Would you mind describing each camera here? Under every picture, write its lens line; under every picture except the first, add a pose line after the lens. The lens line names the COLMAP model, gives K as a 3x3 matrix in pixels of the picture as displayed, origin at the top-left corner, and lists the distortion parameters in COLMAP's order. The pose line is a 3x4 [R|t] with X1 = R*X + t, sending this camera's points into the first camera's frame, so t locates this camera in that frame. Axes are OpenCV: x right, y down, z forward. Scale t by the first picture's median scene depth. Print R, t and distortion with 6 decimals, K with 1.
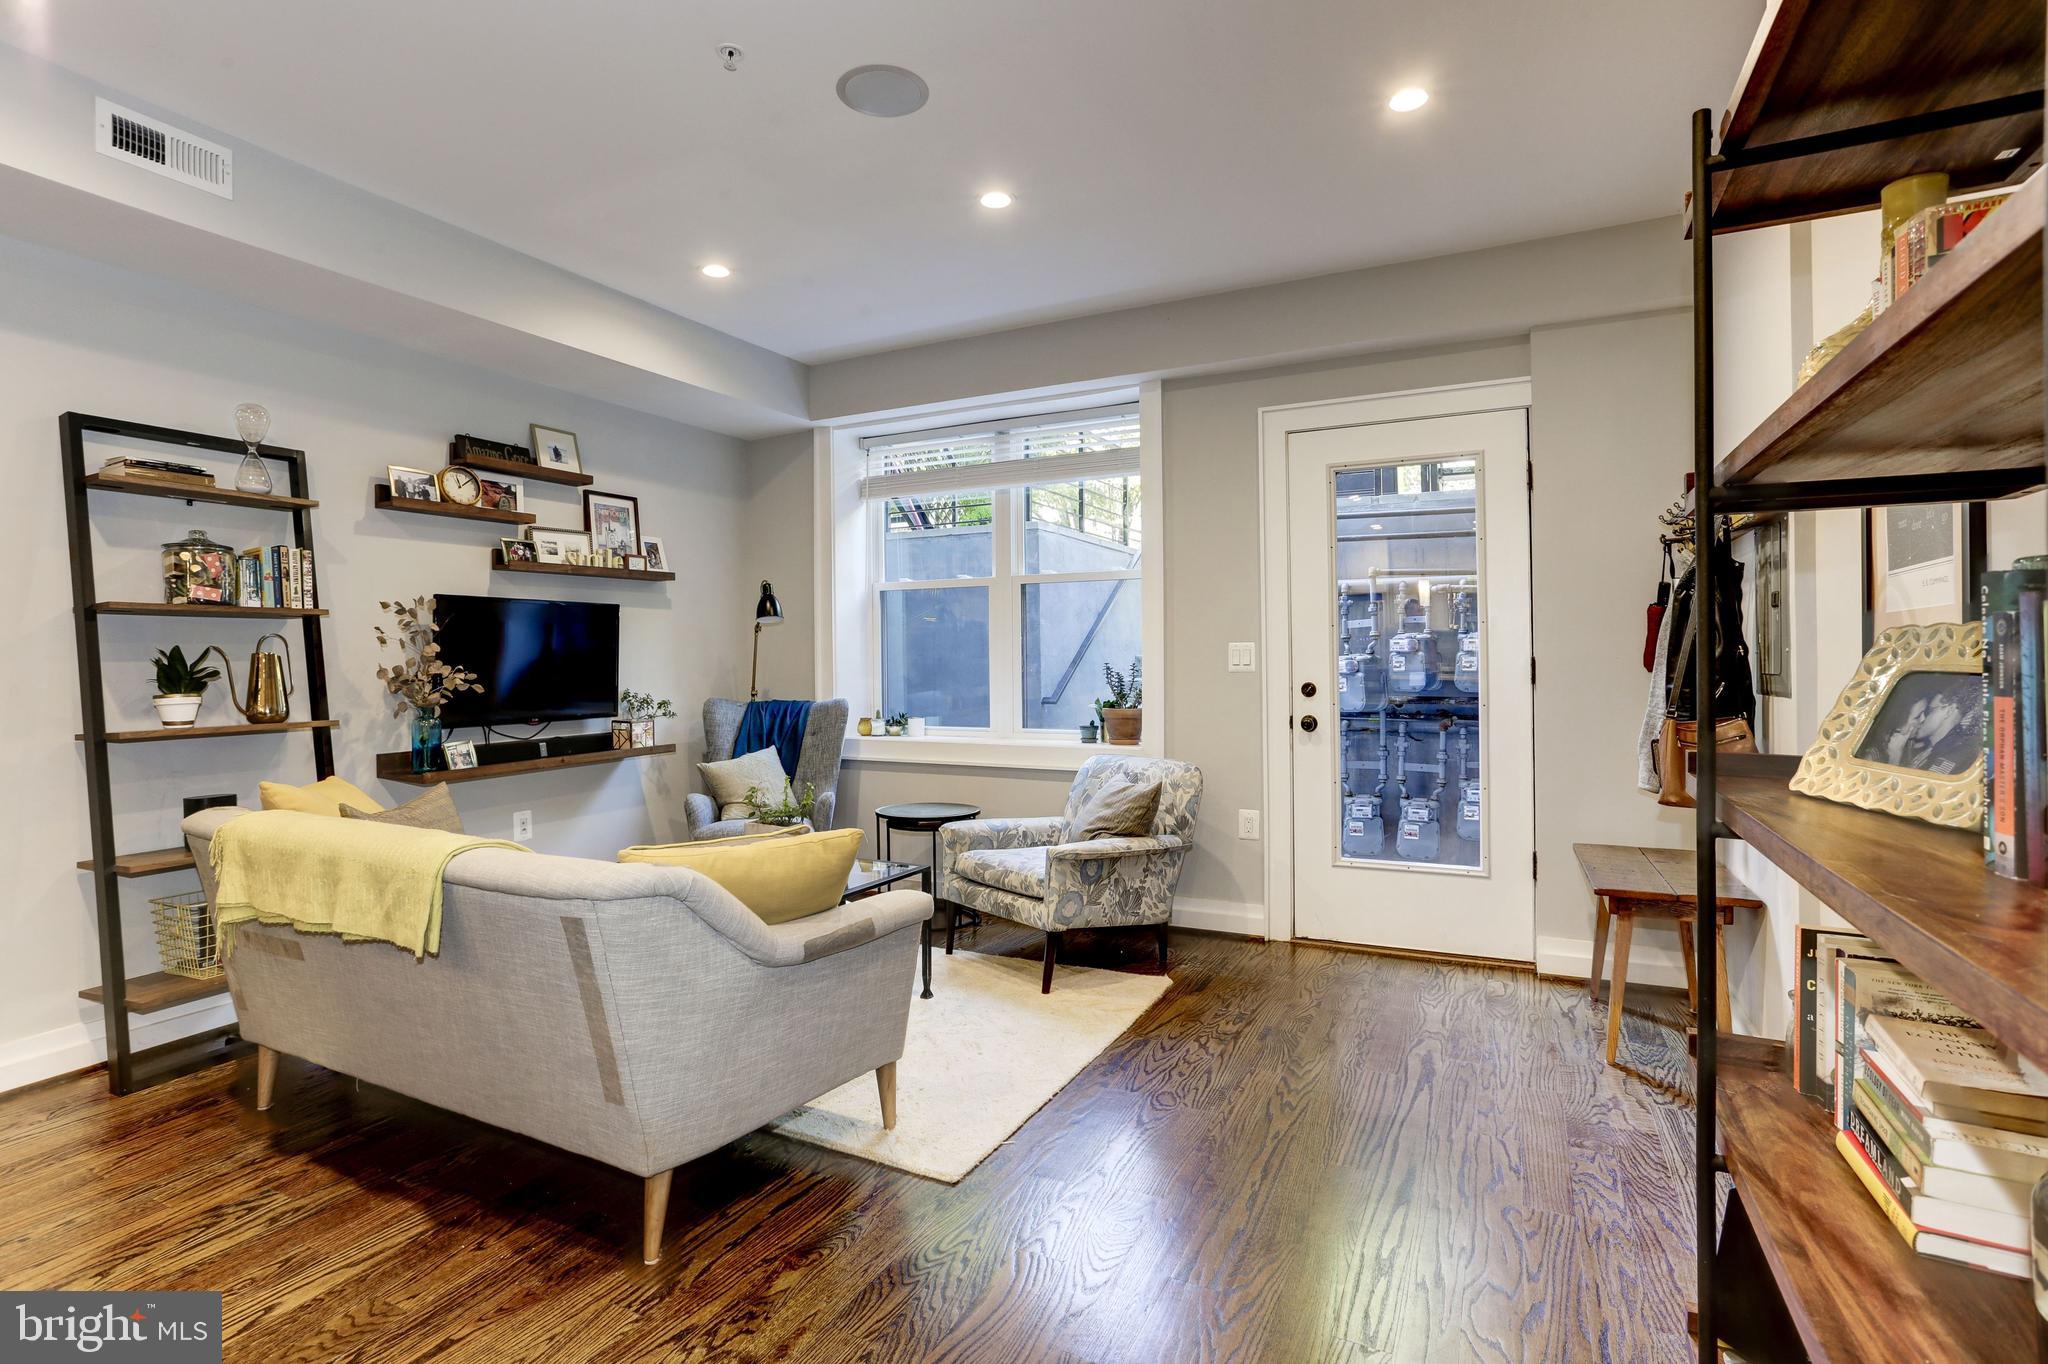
lens RADIAL K [[992.5, 0, 1002.1], [0, 992.5, 656.4], [0, 0, 1]] dist [-0.049739, 0.030136]
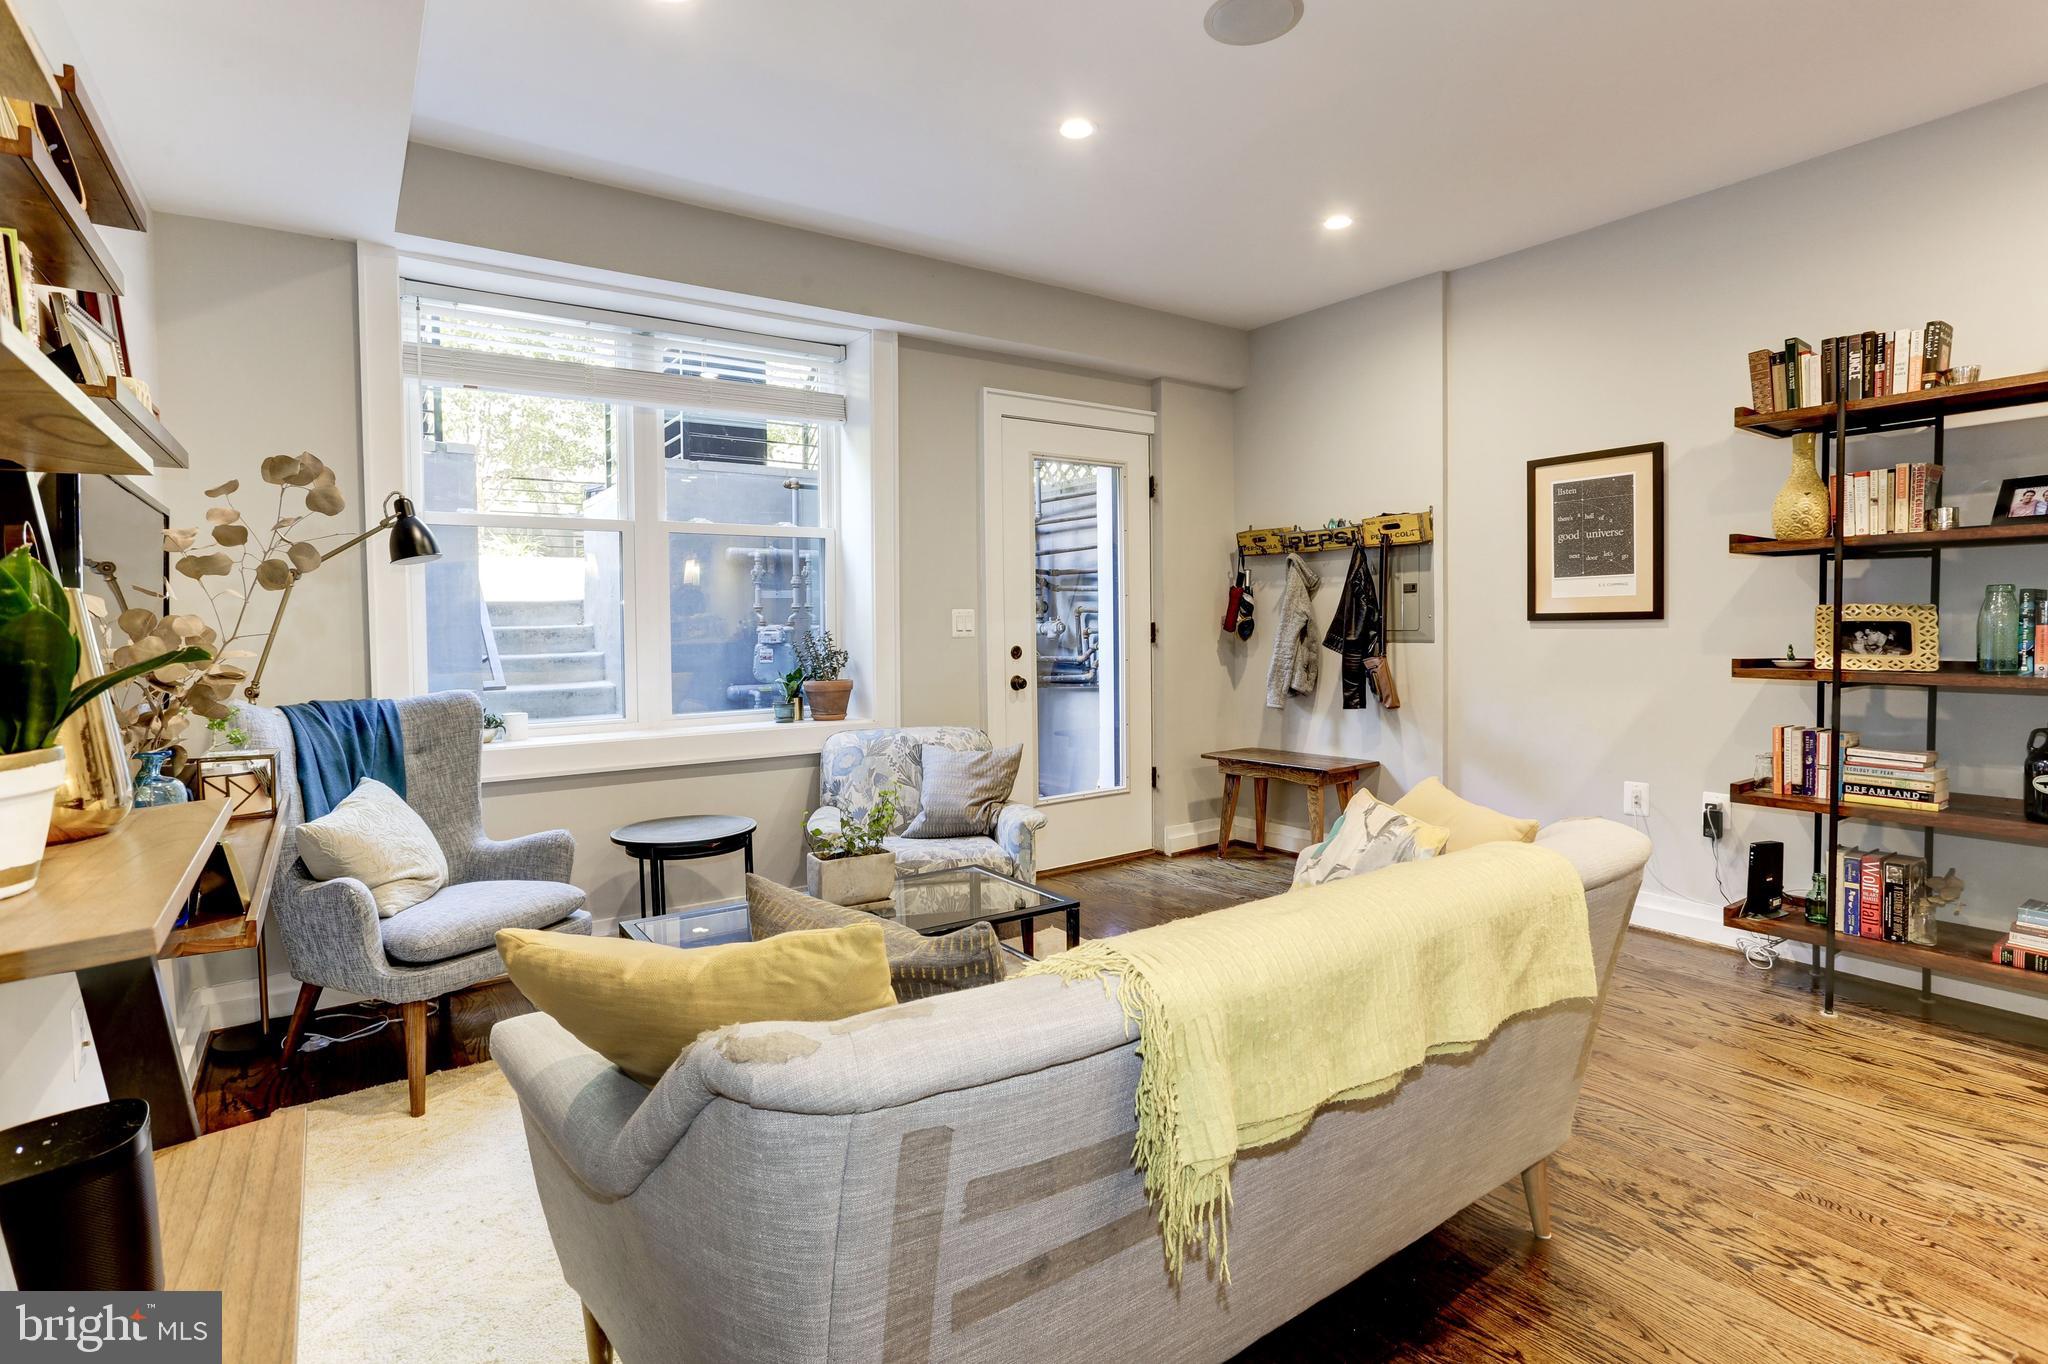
lens RADIAL K [[992.5, 0, 1028.3], [0, 992.5, 652.3], [0, 0, 1]] dist [-0.049739, 0.030136]
pose [[0.457442, -0.022857, 0.888945, -0.665083], [0.007043, 0.999731, 0.022082, 0.008837], [-0.889211, -0.003840, 0.457480, 0.469977]]
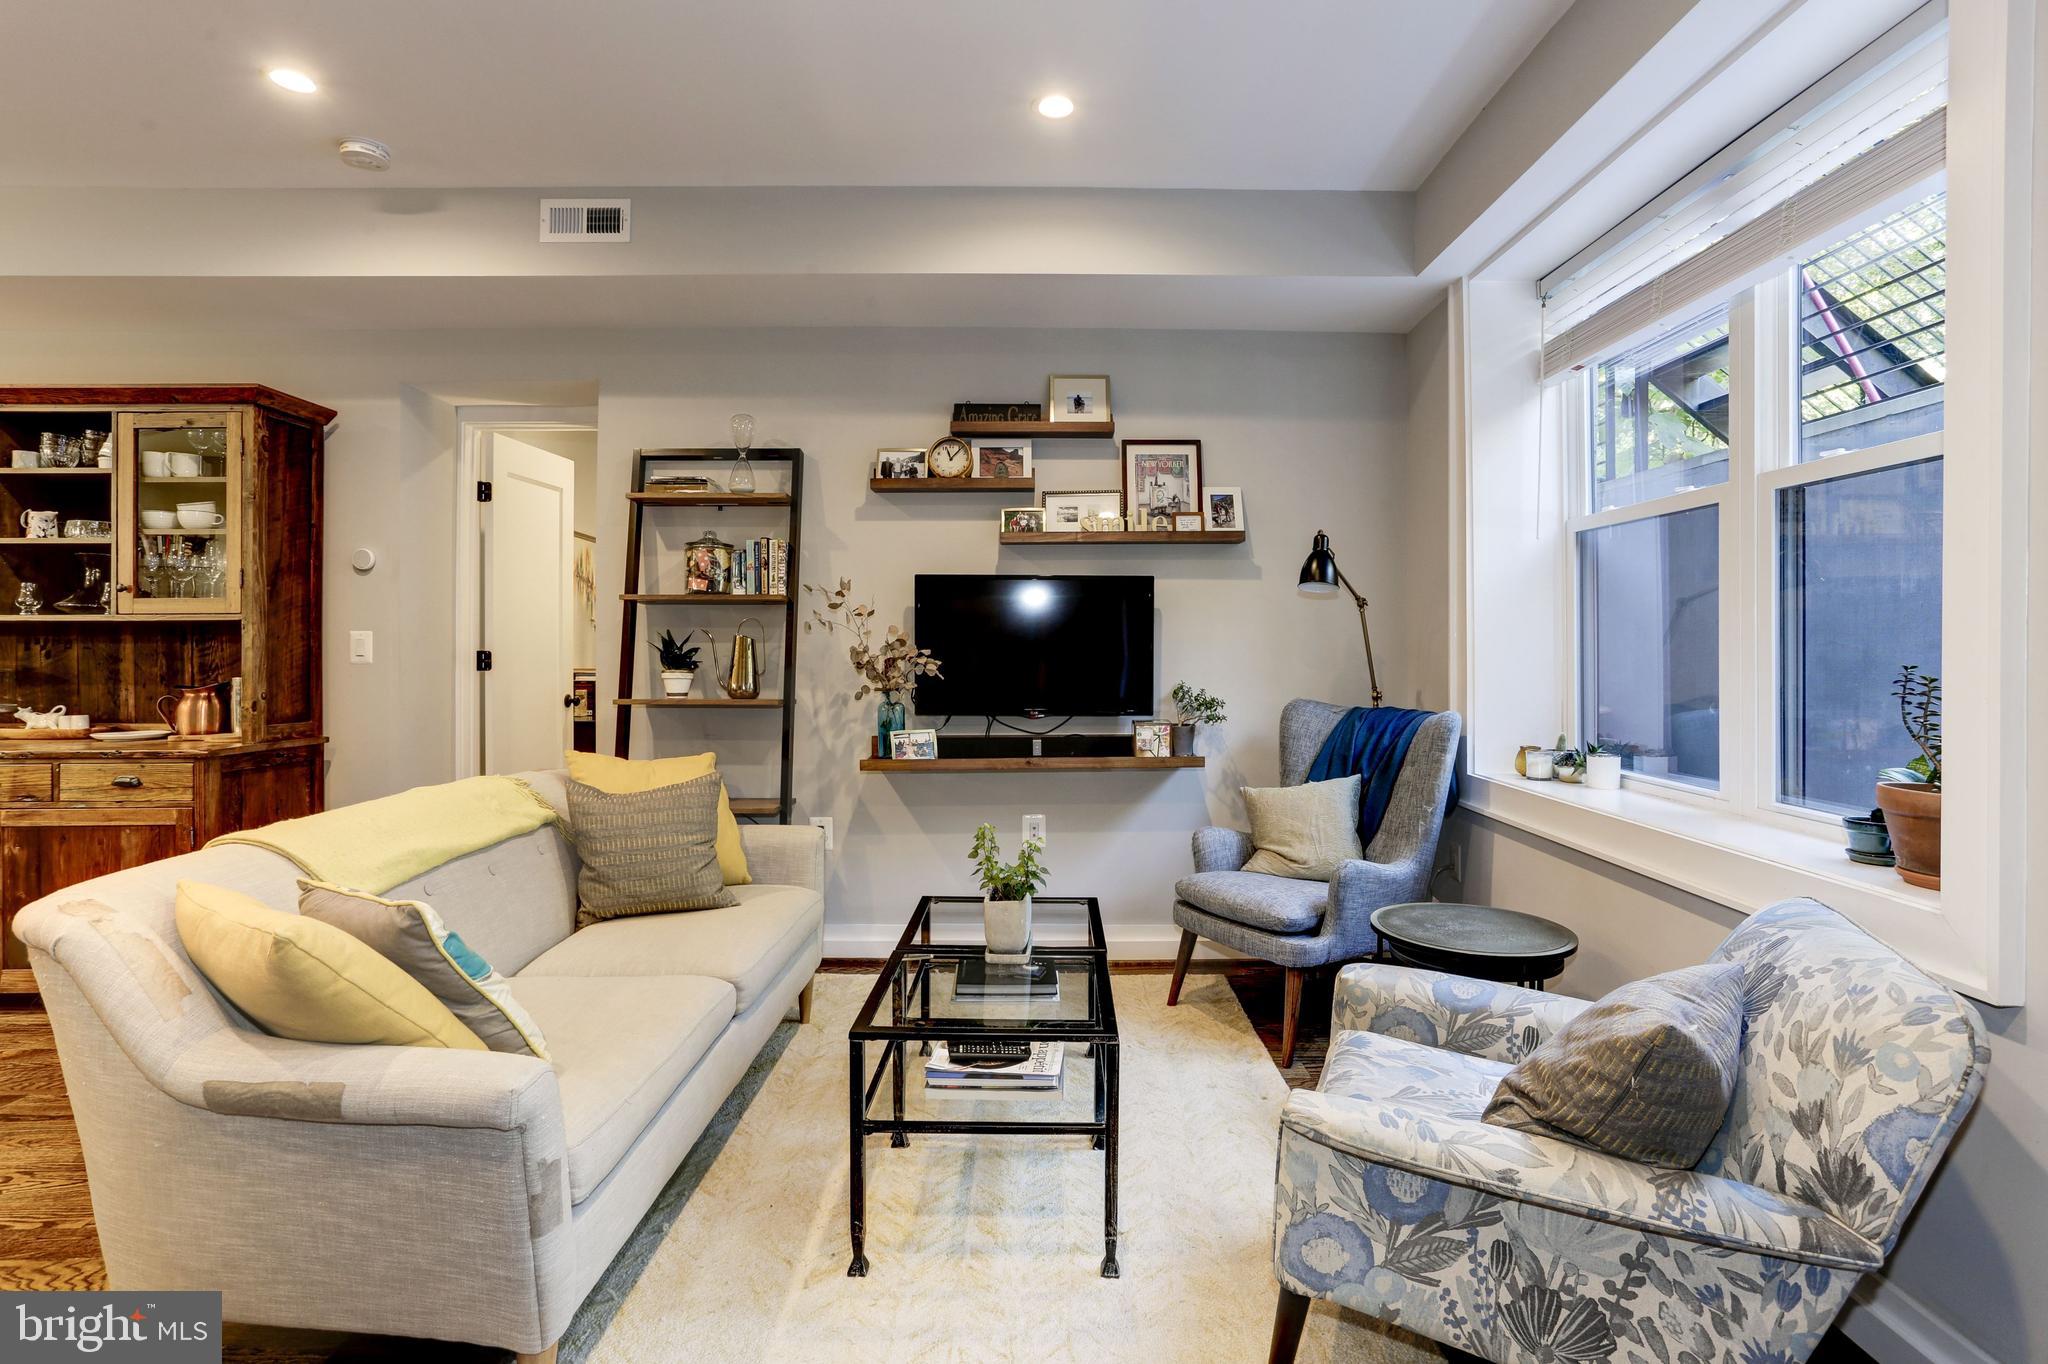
lens RADIAL K [[992.5, 0, 1038.2], [0, 992.5, 652.4], [0, 0, 1]] dist [-0.049739, 0.030136]
pose [[0.473077, 0.013706, -0.880915, 0.305163], [-0.004682, 0.999904, 0.013043, -0.000856], [0.881009, -0.002046, 0.473095, 0.585682]]
